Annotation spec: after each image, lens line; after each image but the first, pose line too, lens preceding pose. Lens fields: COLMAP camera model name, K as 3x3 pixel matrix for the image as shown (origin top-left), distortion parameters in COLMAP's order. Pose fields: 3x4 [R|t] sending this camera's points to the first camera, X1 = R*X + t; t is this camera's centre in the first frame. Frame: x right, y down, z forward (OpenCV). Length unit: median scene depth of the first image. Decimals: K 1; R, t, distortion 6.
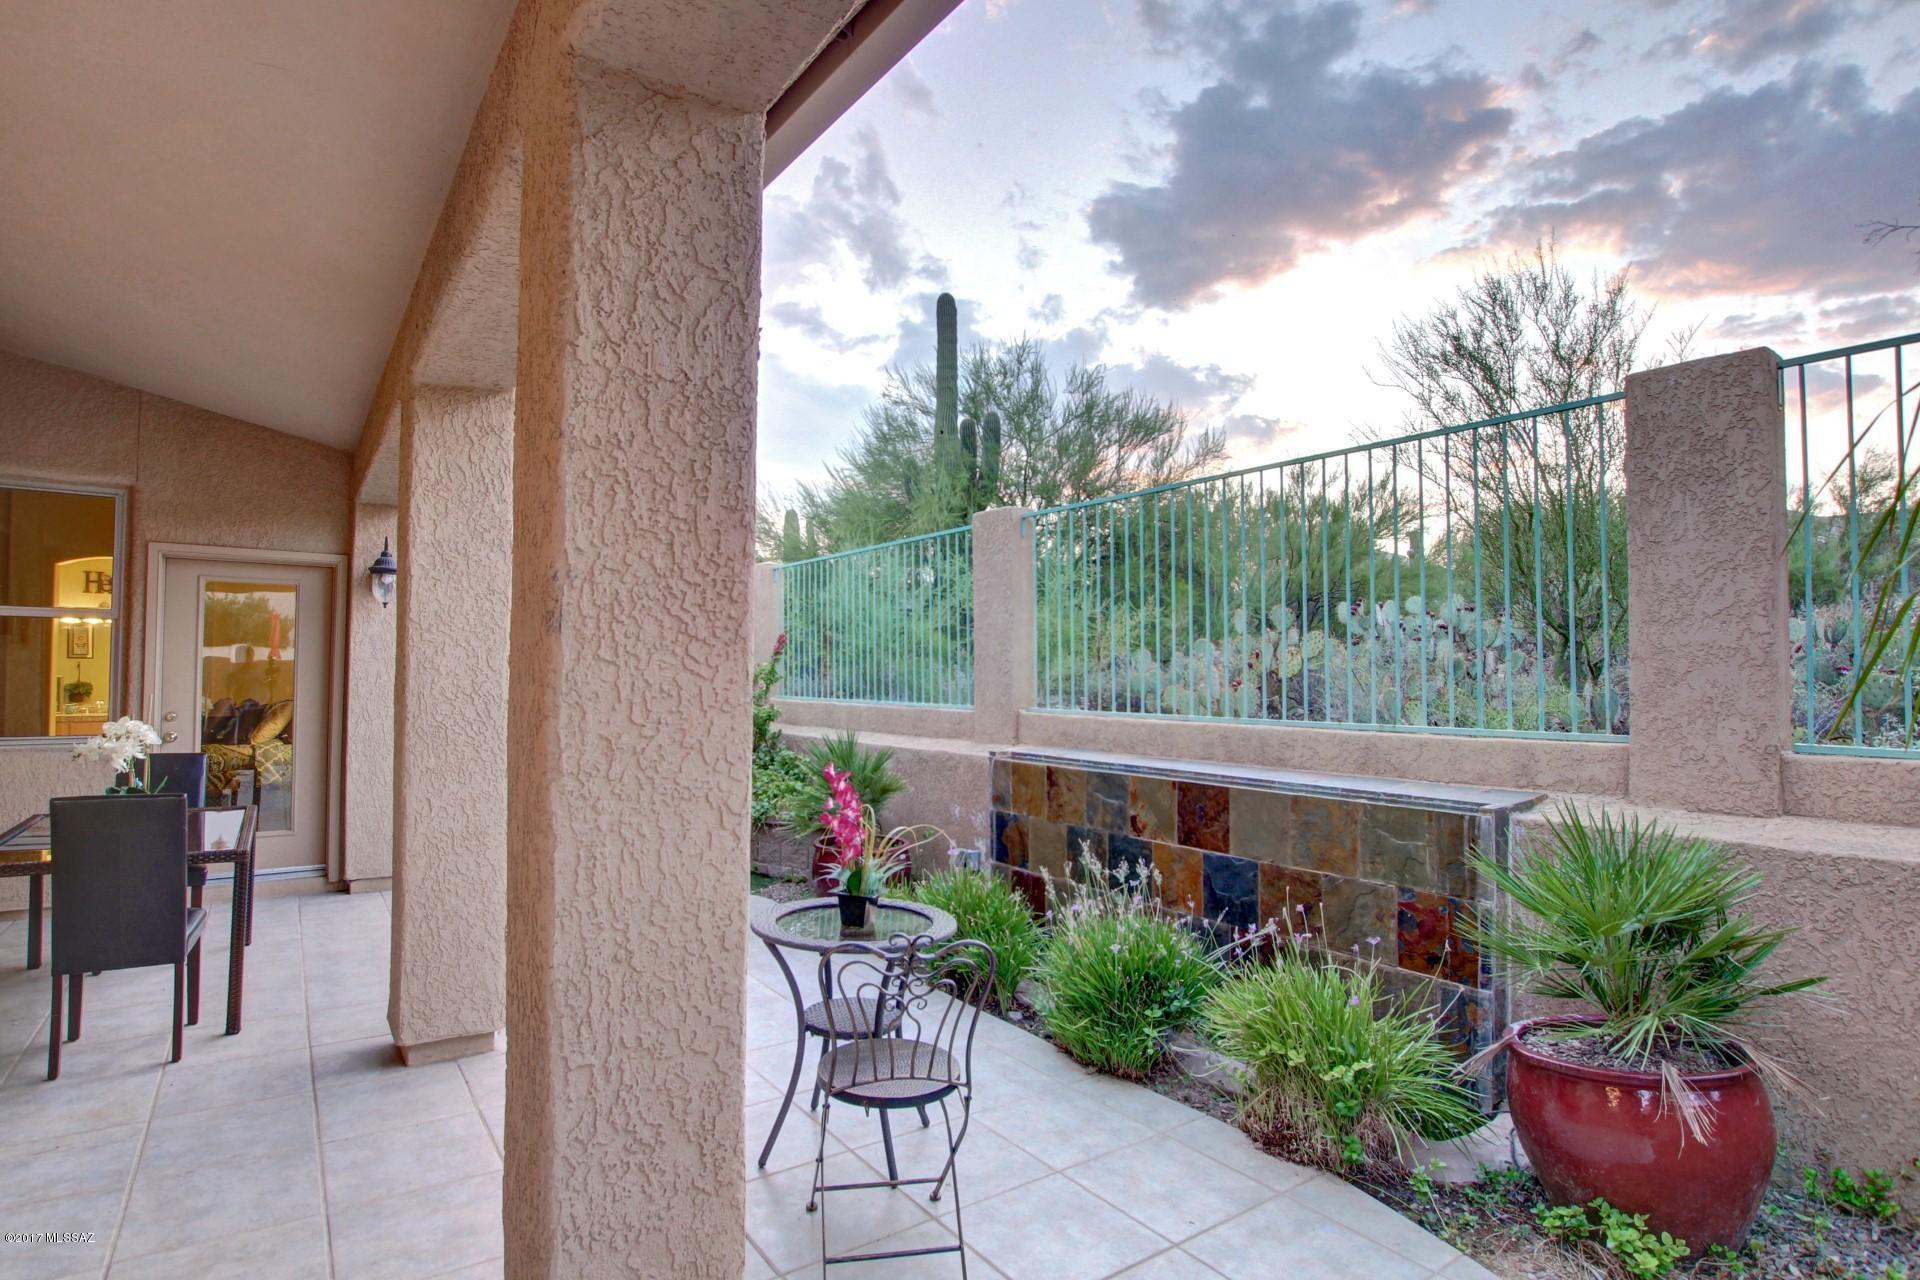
lens RADIAL K [[936.5, 0, 948.0], [0, 936.5, 650.9], [0, 0, 1]] dist [-0.021959, 0.005310]
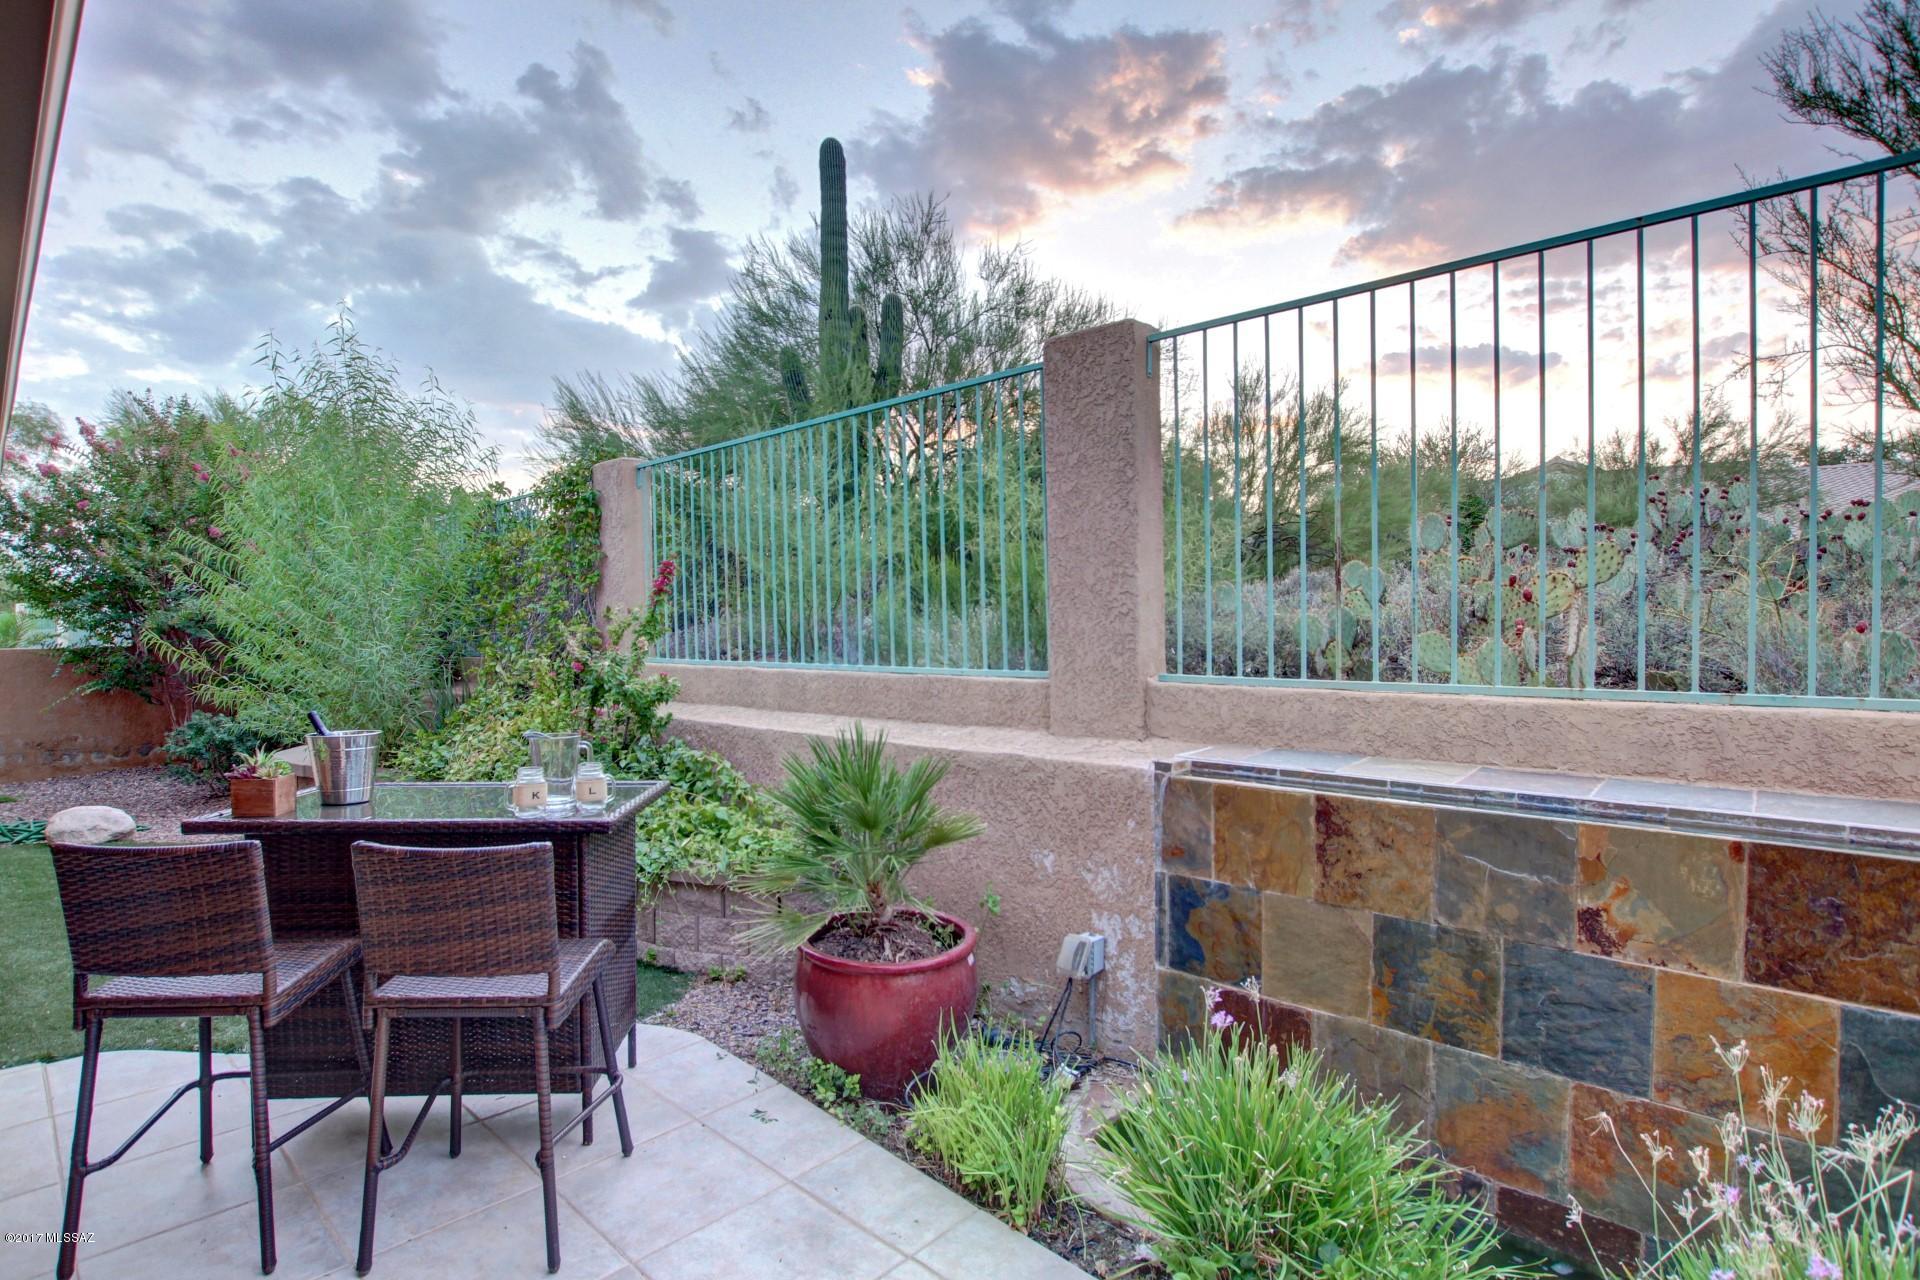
lens RADIAL K [[926.3, 0, 945.2], [0, 926.3, 655.3], [0, 0, 1]] dist [-0.027176, 0.001831]
pose [[0.980658, -0.019318, 0.194773, -0.170664], [0.008430, 0.998363, 0.056578, 0.017674], [-0.195547, -0.053842, 0.979215, 0.522899]]
